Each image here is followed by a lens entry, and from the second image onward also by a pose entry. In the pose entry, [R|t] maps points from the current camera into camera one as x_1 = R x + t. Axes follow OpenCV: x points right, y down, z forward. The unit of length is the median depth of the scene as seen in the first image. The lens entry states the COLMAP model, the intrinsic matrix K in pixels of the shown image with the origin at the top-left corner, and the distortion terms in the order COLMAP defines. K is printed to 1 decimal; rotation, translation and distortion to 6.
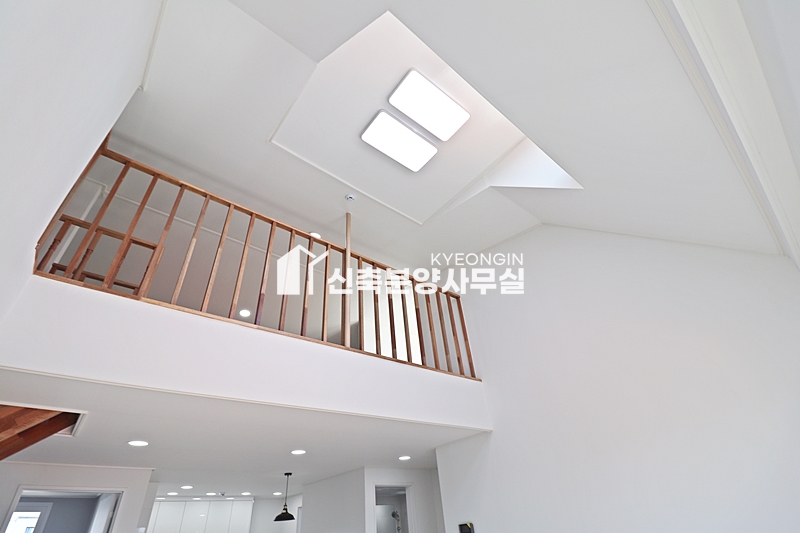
lens RADIAL K [[365.7, 0, 398.9], [0, 365.7, 258.7], [0, 0, 1]] dist [-0.002051, -0.011961]
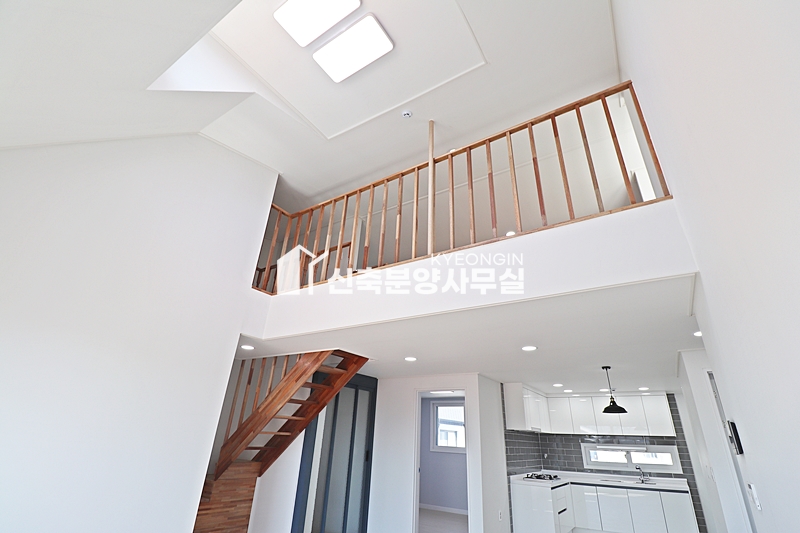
lens RADIAL K [[376.5, 0, 401.6], [0, 376.5, 258.7], [0, 0, 1]] dist [-0.000893, -0.012883]
pose [[0.277819, -0.333782, -0.900781, 0.526592], [0.532260, 0.834087, -0.144909, 0.241120], [0.799697, -0.439191, 0.409384, 0.345205]]
